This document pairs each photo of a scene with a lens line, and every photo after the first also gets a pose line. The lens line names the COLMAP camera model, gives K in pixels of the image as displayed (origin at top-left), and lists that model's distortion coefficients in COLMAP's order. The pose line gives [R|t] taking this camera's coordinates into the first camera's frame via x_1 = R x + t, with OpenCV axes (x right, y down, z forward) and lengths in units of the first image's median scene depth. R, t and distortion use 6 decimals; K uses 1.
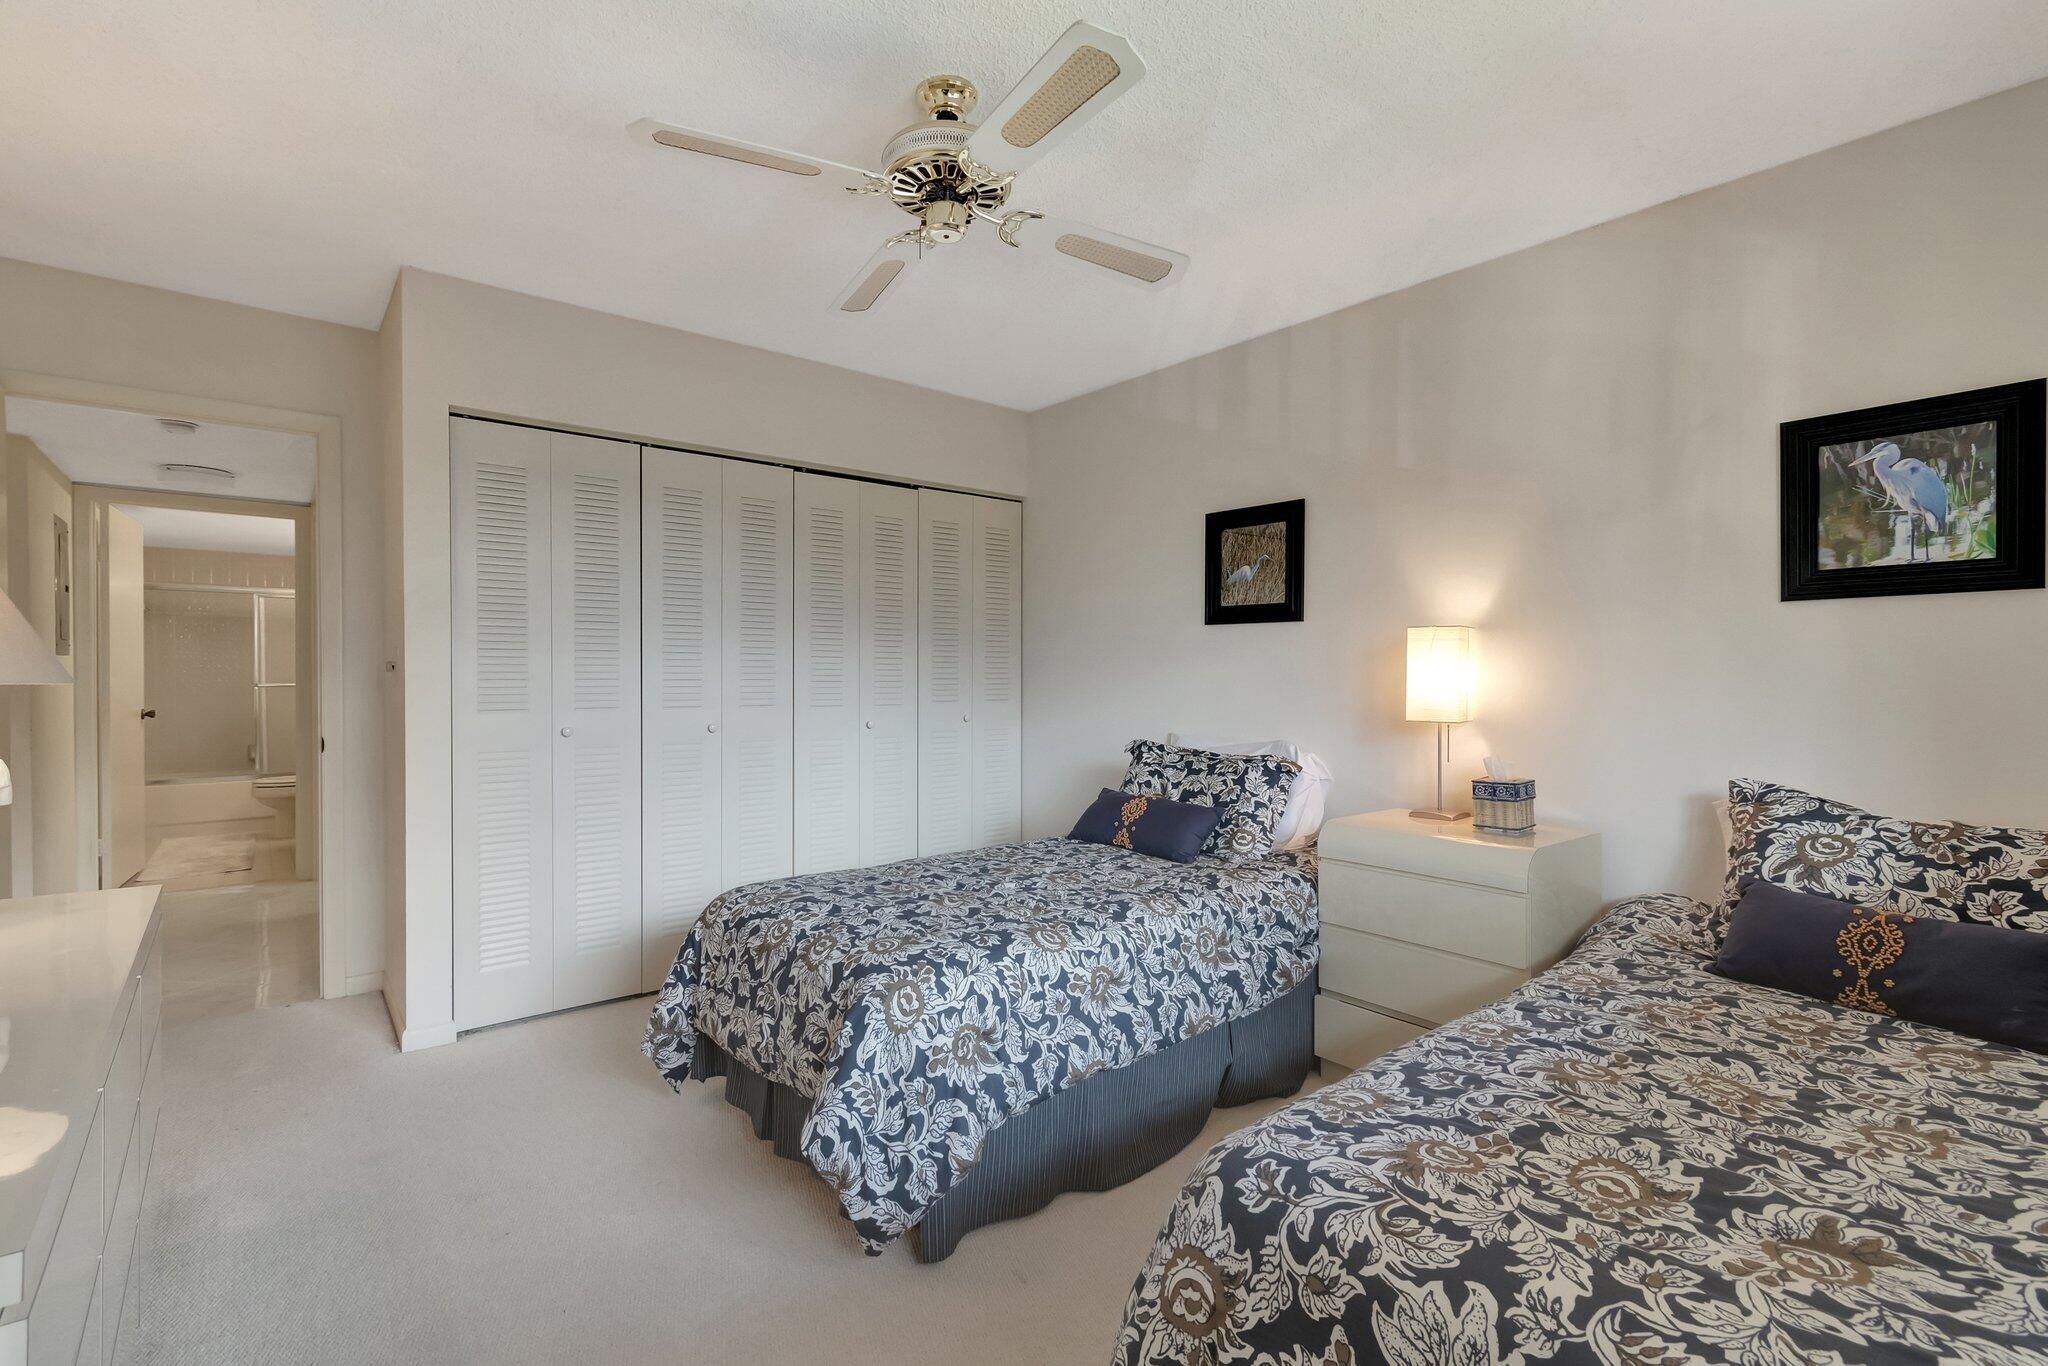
lens RADIAL K [[941.6, 0, 1012.9], [0, 941.6, 679.7], [0, 0, 1]] dist [0.000066, 0.000080]
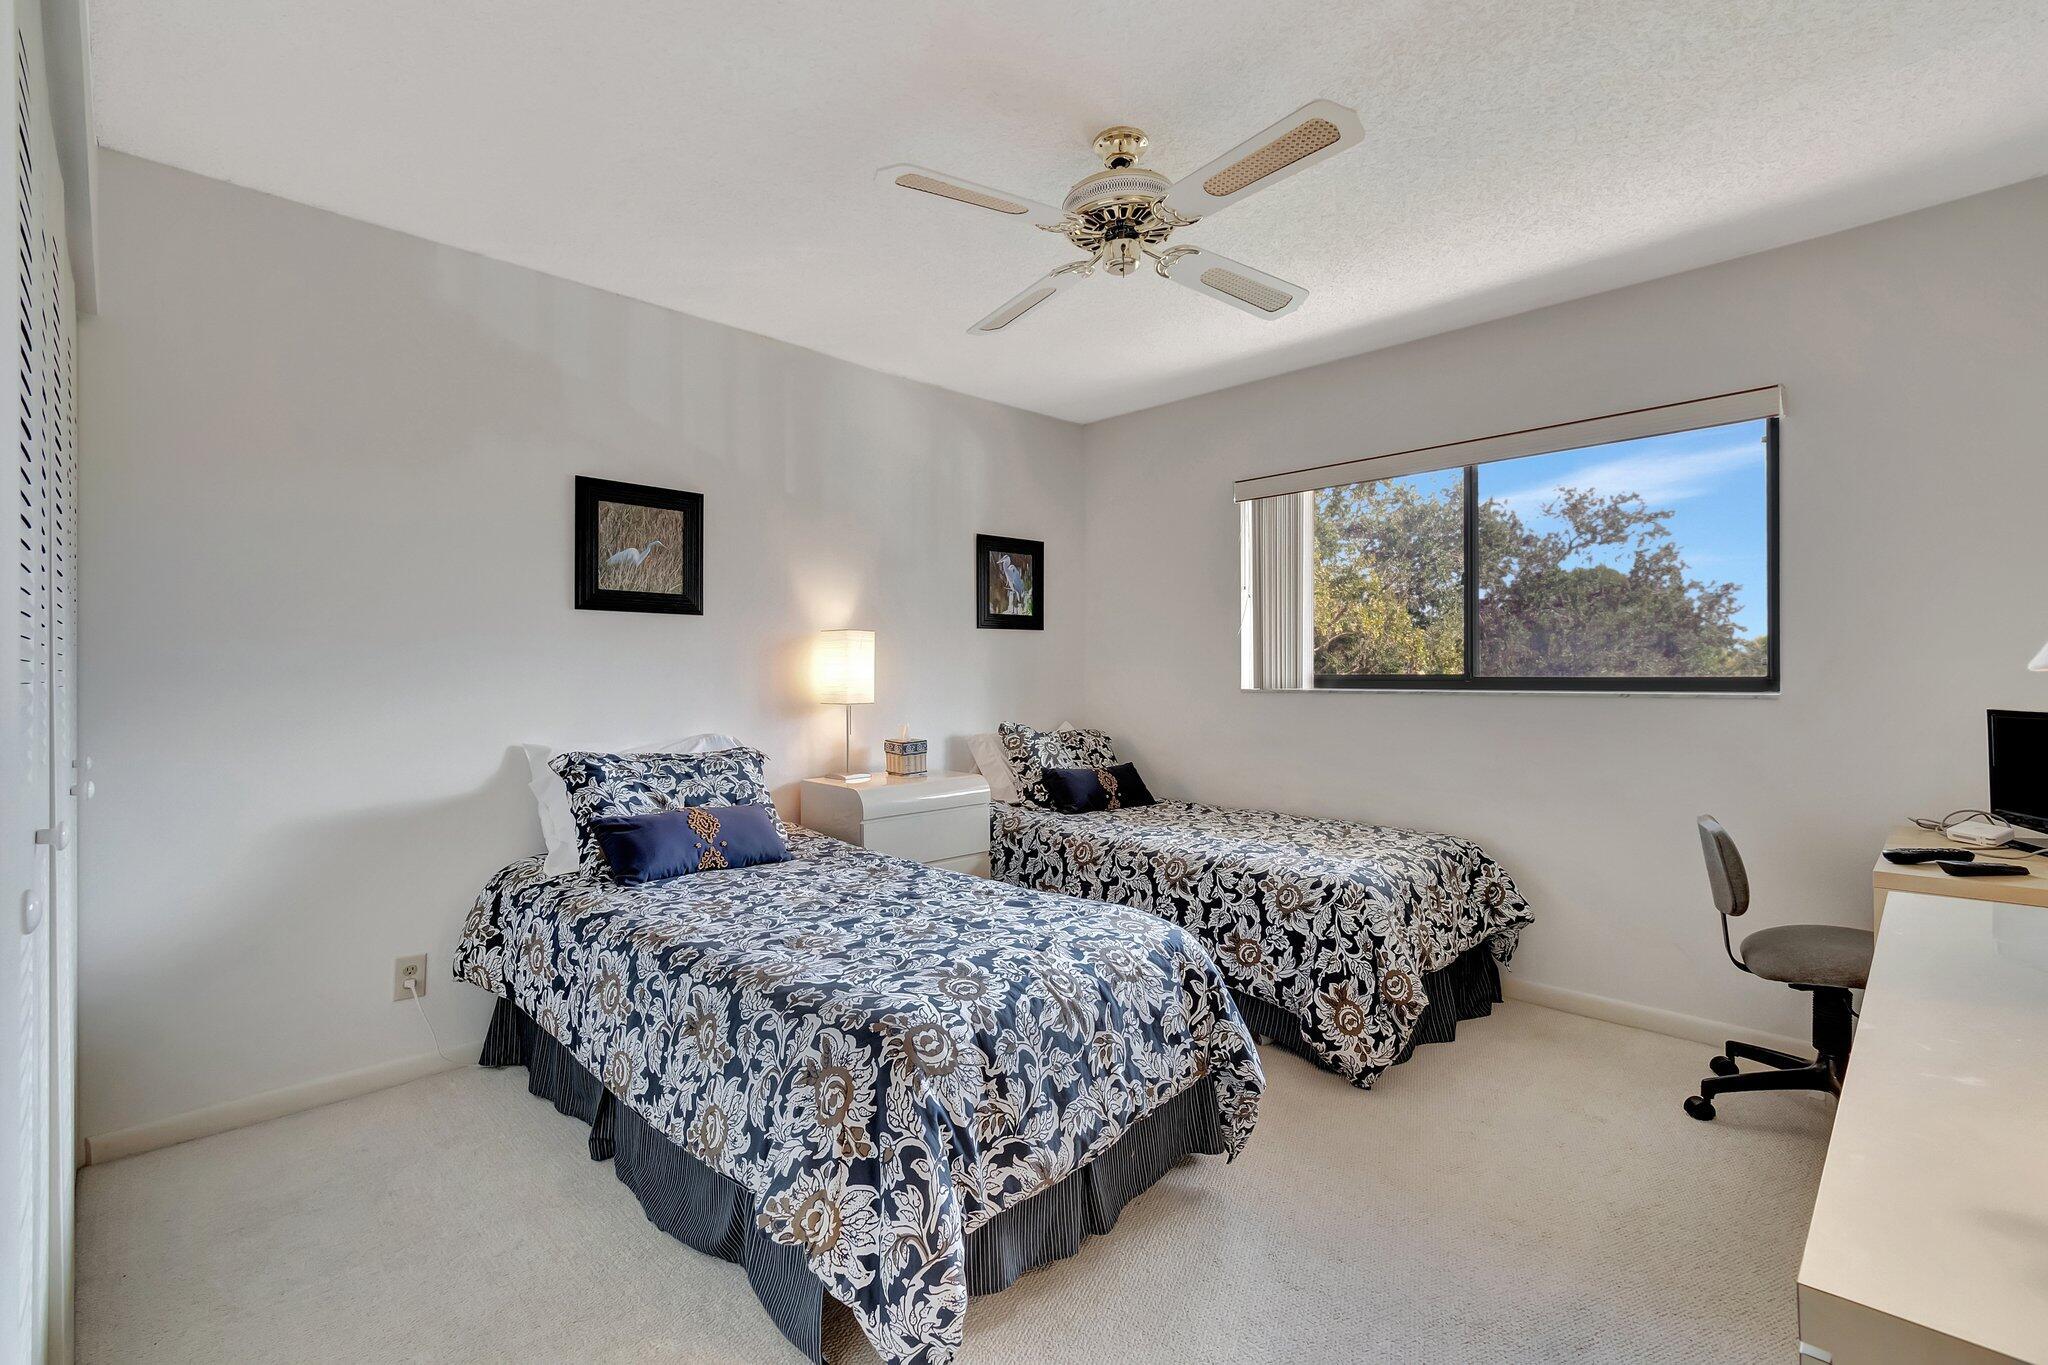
lens RADIAL K [[917.2, 0, 1011.5], [0, 917.2, 670.5], [0, 0, 1]] dist [0.002213, -0.000445]
pose [[-0.100757, -0.002982, 0.994907, -0.772442], [0.008181, 0.999959, 0.003825, -0.003887], [-0.994877, 0.008525, -0.100728, 0.843347]]
